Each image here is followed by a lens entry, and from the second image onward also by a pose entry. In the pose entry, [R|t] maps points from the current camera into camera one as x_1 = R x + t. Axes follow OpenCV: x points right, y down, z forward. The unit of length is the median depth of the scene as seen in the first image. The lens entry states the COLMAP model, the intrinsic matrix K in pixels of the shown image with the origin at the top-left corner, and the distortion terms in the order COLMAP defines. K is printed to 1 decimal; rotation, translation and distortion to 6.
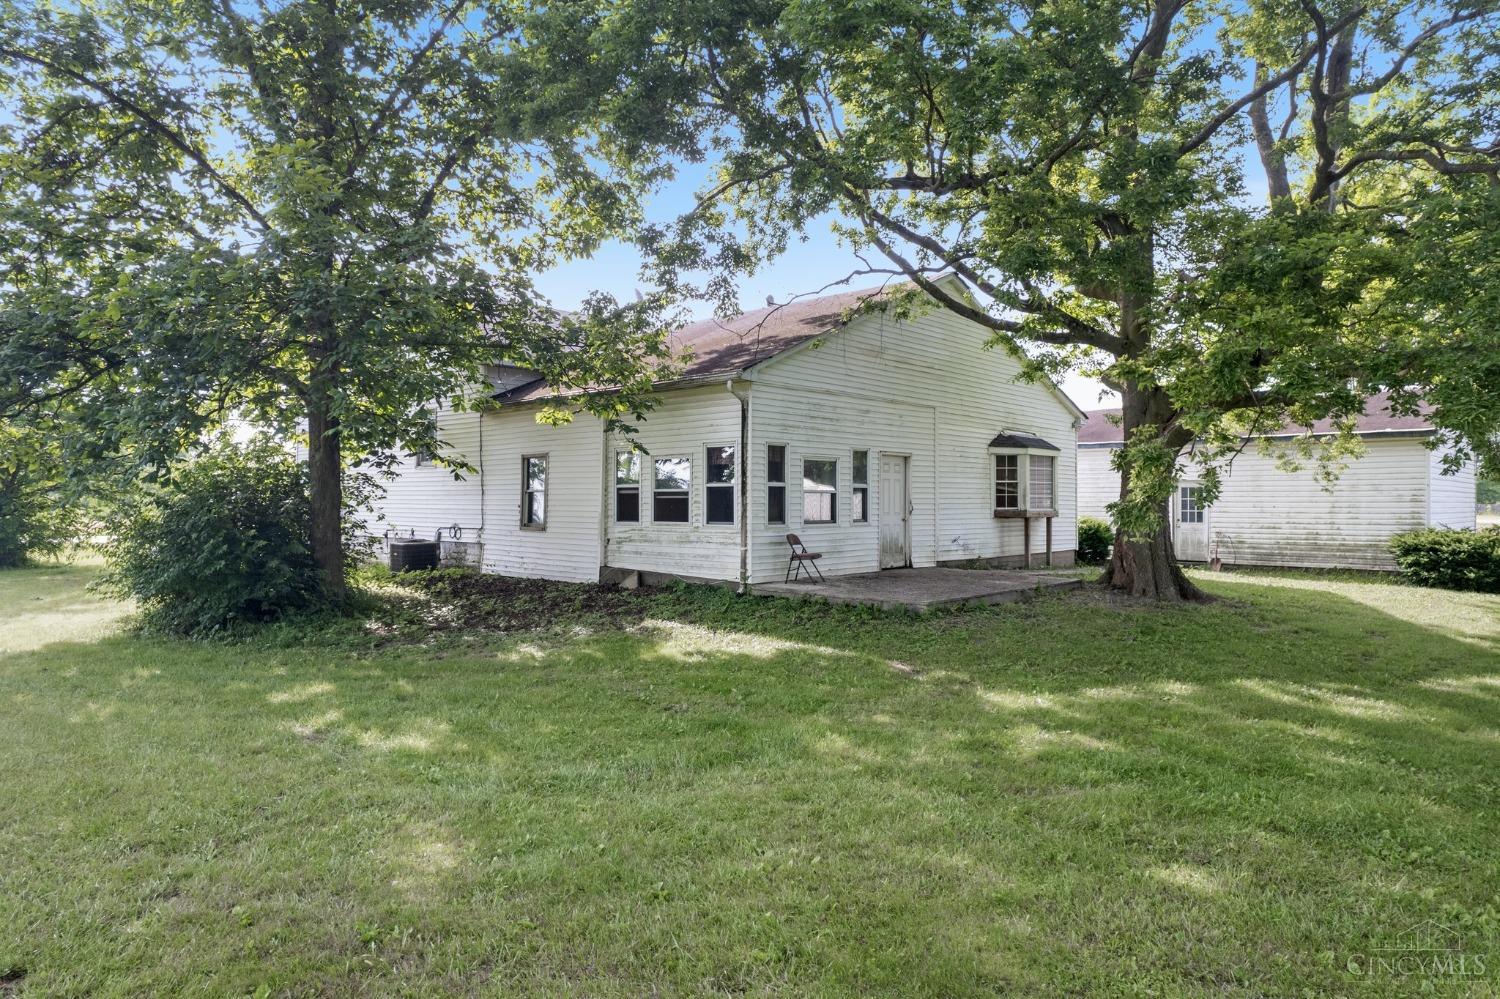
lens RADIAL K [[964.3, 0, 749.7], [0, 964.3, 500.0], [0, 0, 1]] dist [-0.029282, 0.004551]
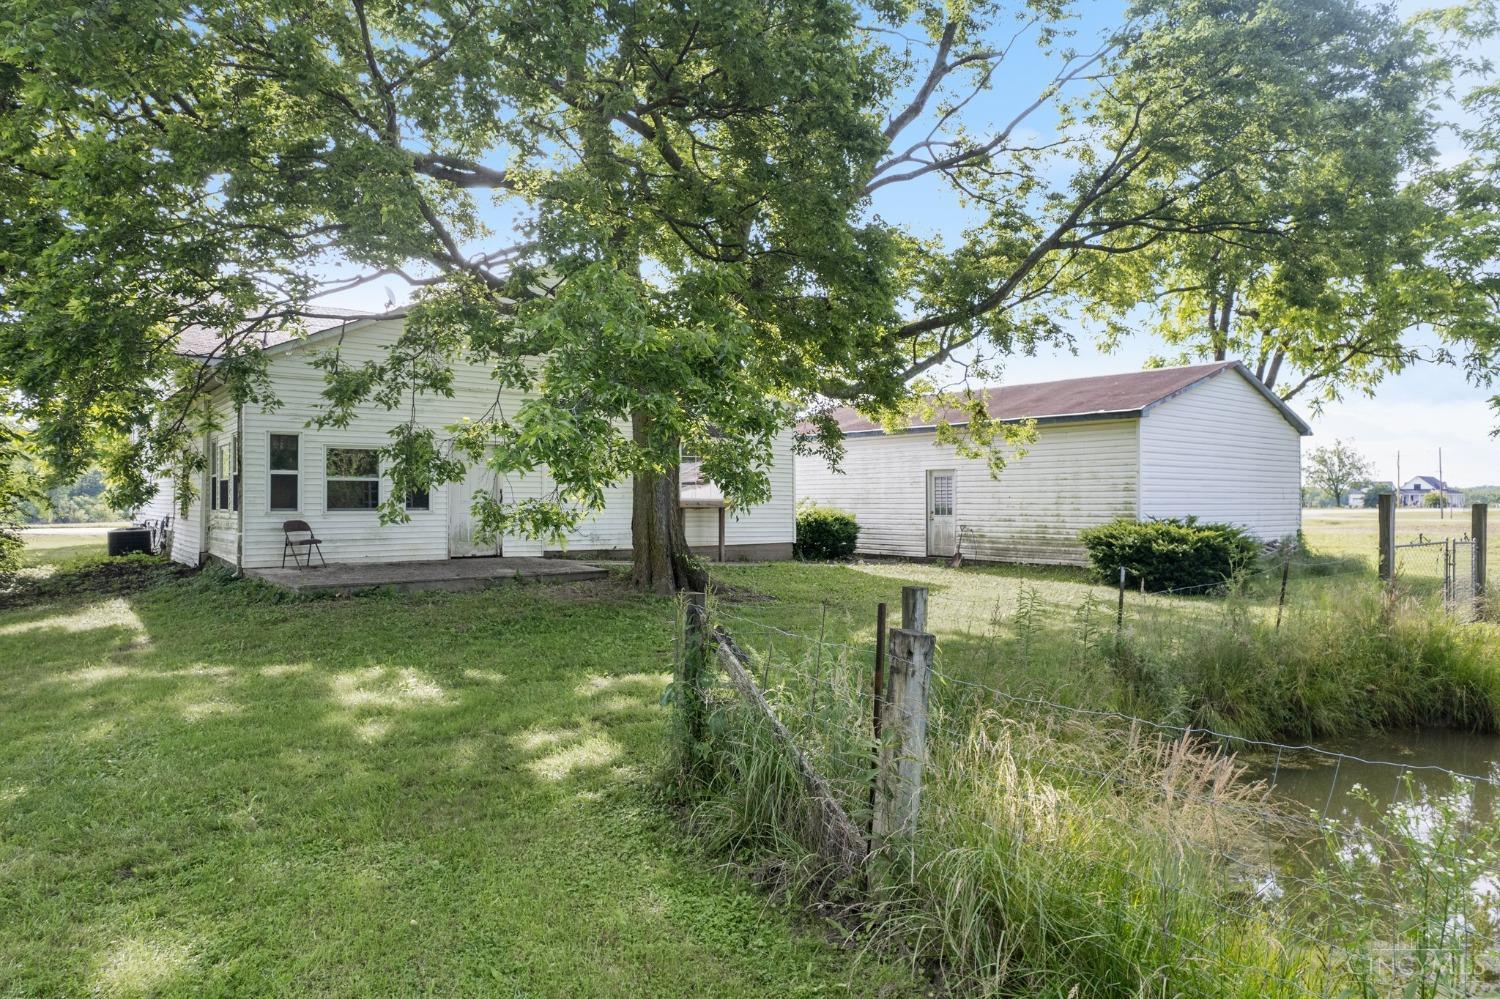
lens RADIAL K [[964.3, 0, 750.0], [0, 964.3, 500.8], [0, 0, 1]] dist [-0.029282, 0.004551]
pose [[0.988264, -0.000492, -0.152754, 0.557817], [0.000630, 0.999999, 0.000855, 0.011705], [0.152753, -0.000941, 0.988264, 0.062496]]
